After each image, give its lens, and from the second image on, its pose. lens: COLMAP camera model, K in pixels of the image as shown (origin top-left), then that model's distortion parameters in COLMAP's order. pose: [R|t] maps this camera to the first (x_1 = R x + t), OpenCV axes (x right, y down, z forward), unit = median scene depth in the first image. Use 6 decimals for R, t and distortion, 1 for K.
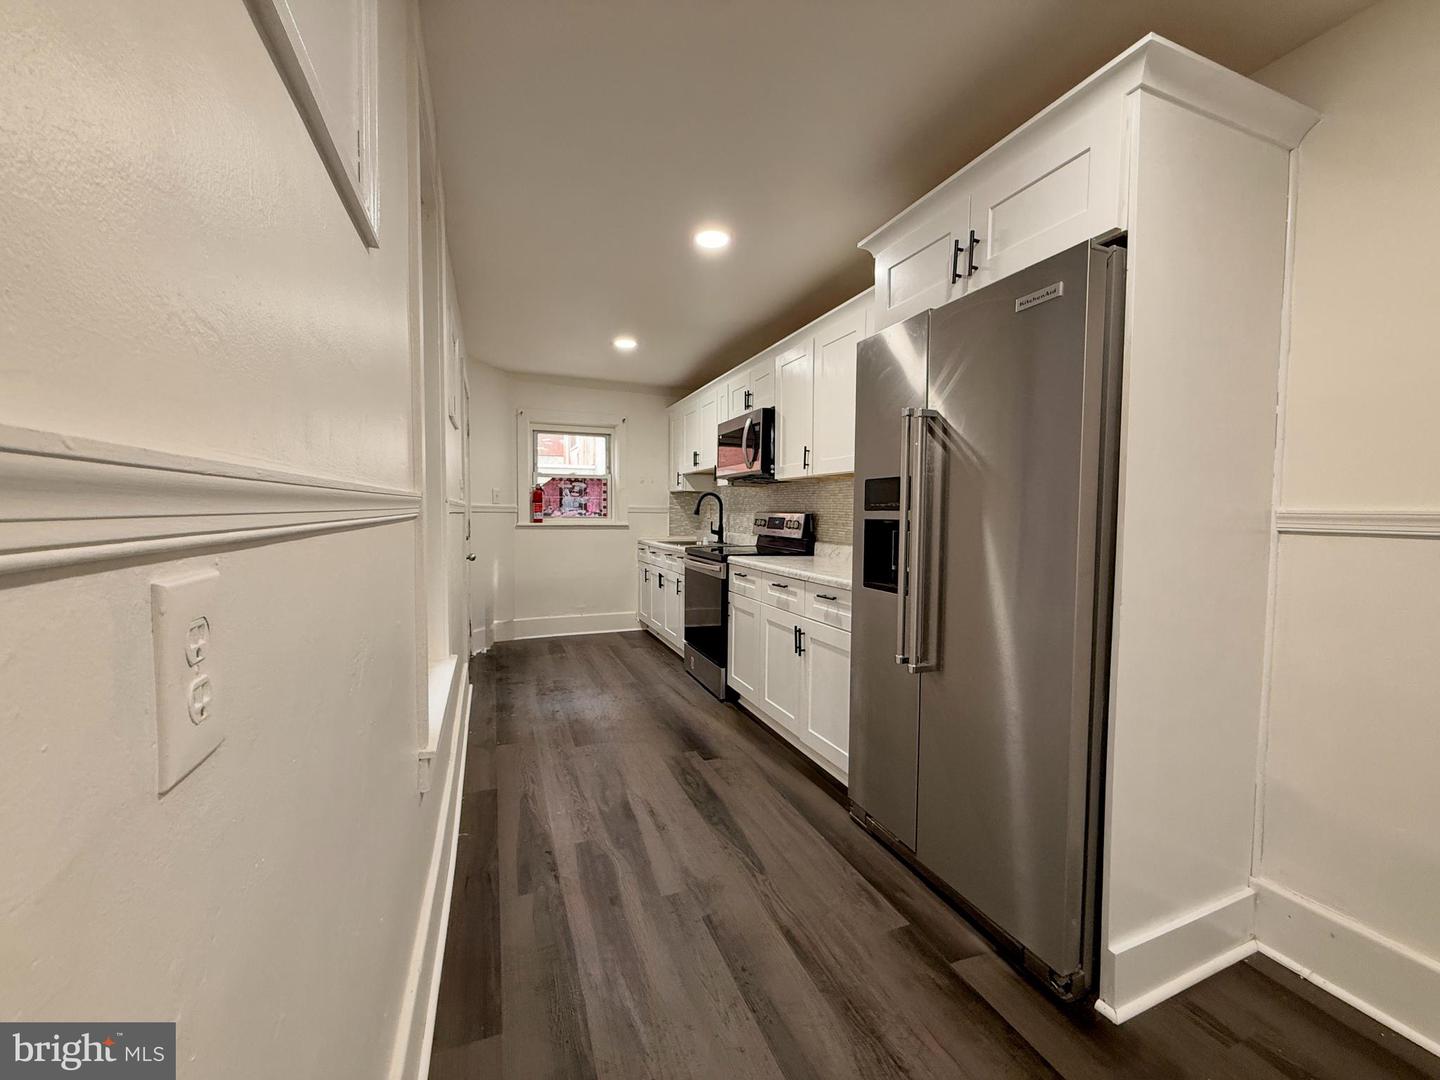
lens RADIAL K [[572.1, 0, 718.1], [0, 572.1, 538.4], [0, 0, 1]] dist [-0.001280, 0.000572]
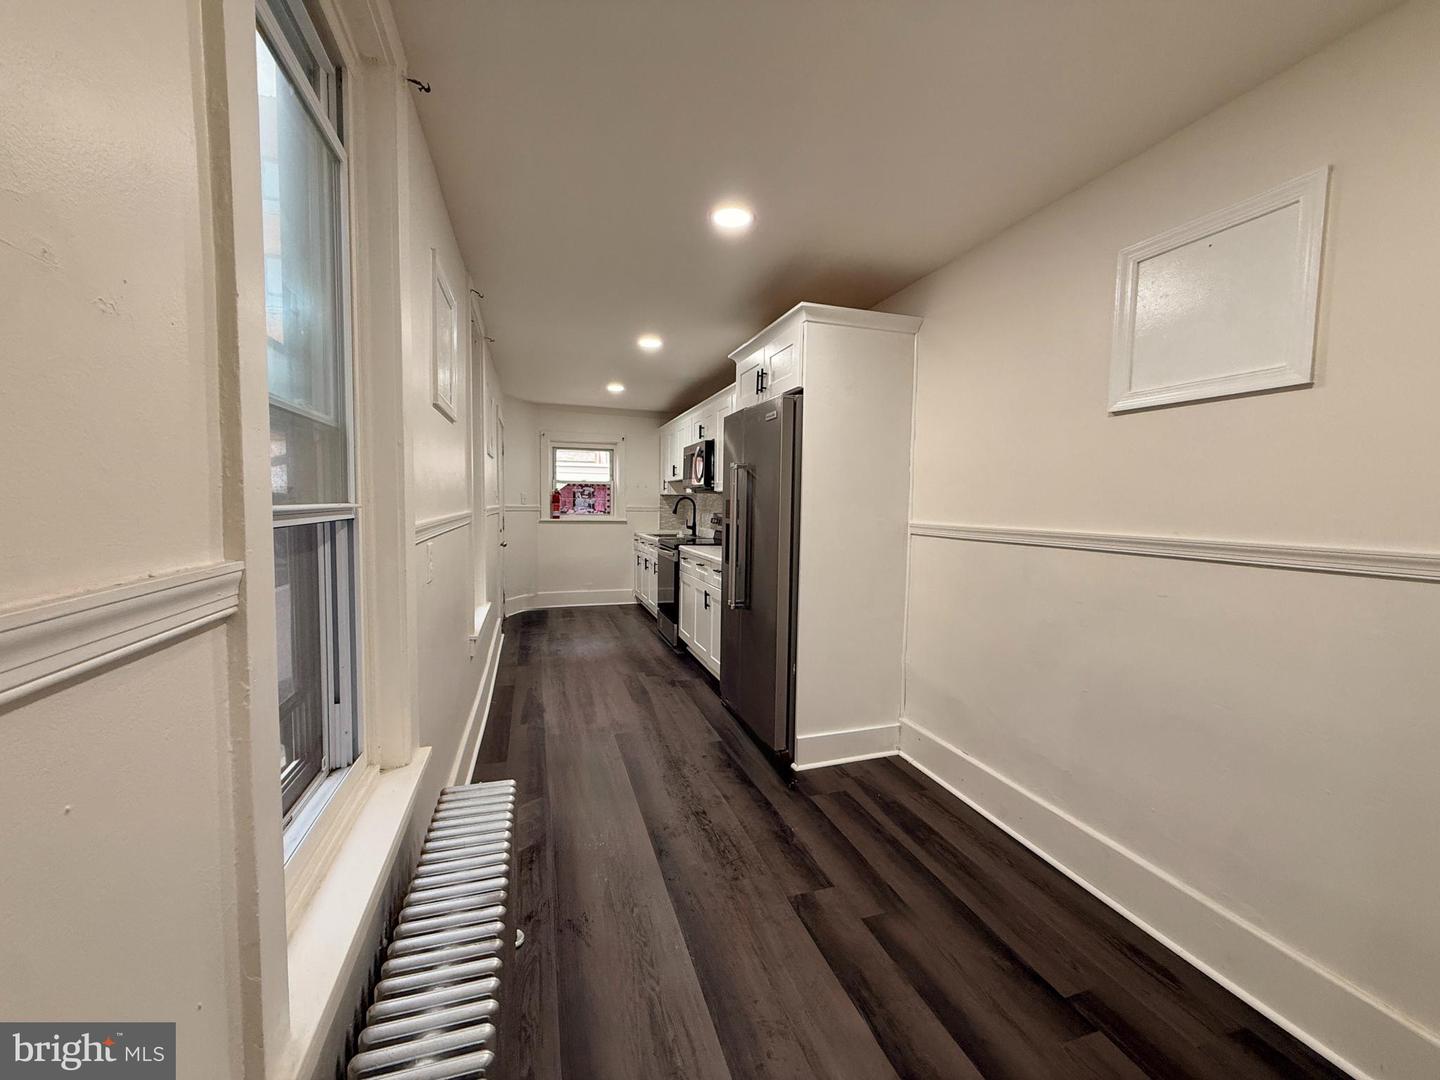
lens RADIAL K [[572.1, 0, 719.8], [0, 572.1, 537.9], [0, 0, 1]] dist [-0.001280, 0.000572]
pose [[0.998016, 0.010003, -0.062159, 0.184729], [-0.009137, 0.999857, 0.014195, -0.007626], [0.062292, -0.013599, 0.997965, -0.368046]]
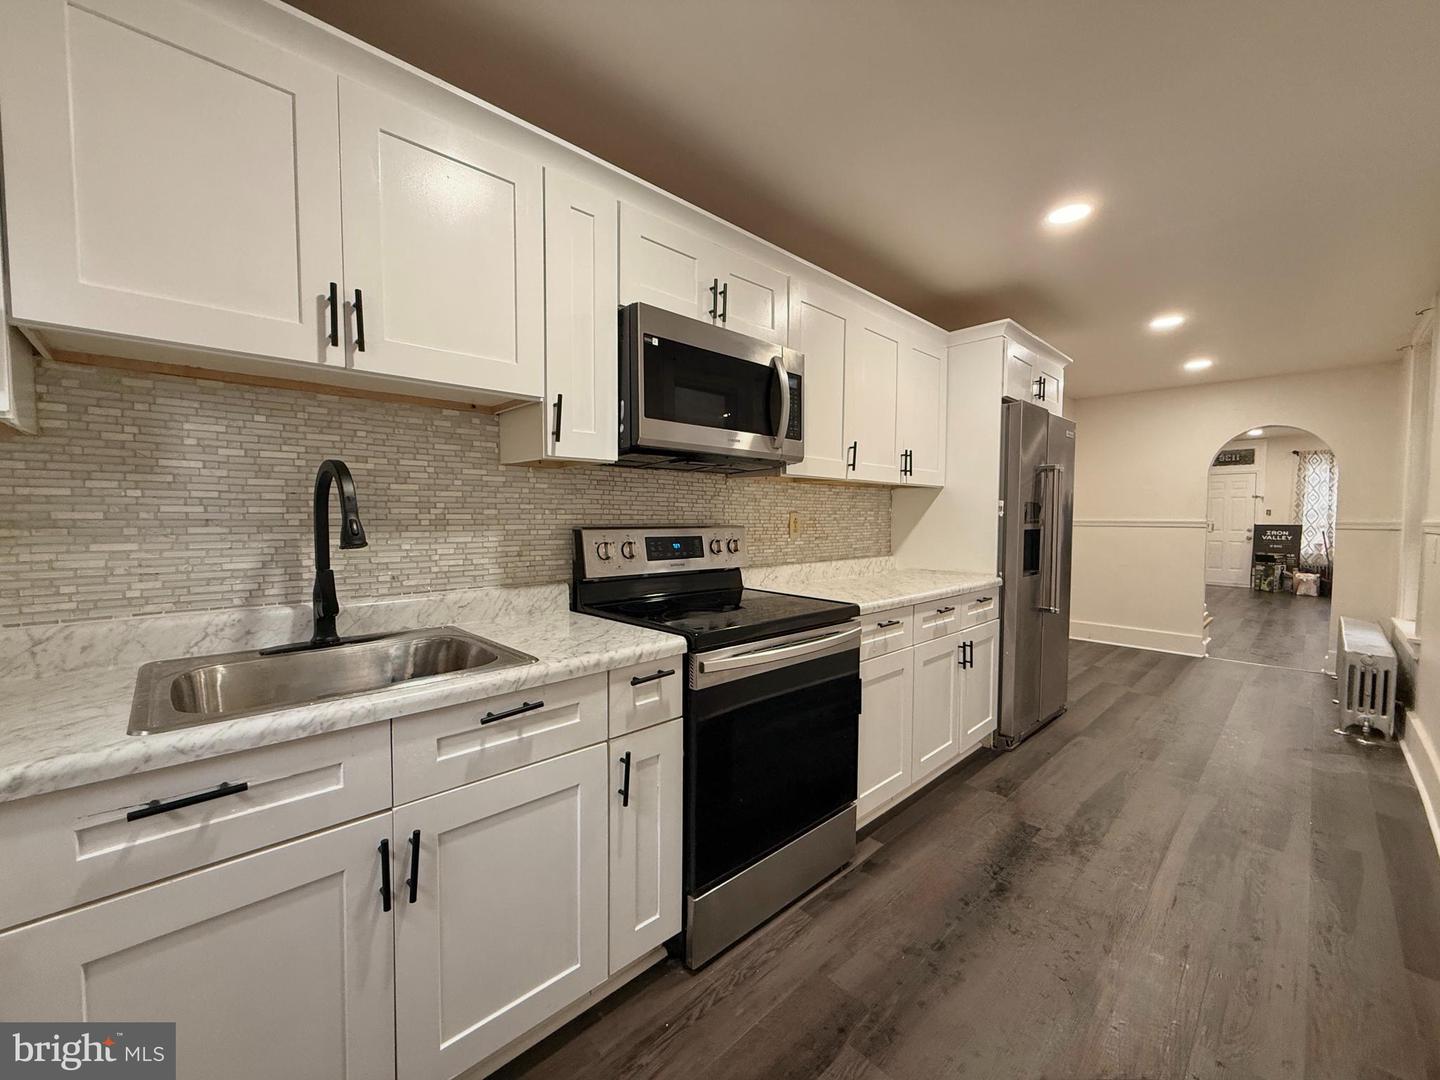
lens RADIAL K [[572.1, 0, 718.7], [0, 572.1, 541.7], [0, 0, 1]] dist [-0.001280, 0.000572]
pose [[-0.377075, -0.052764, 0.924678, -0.406411], [0.034351, 0.996892, 0.070893, -0.068776], [-0.925545, 0.058495, -0.374091, 1.179874]]
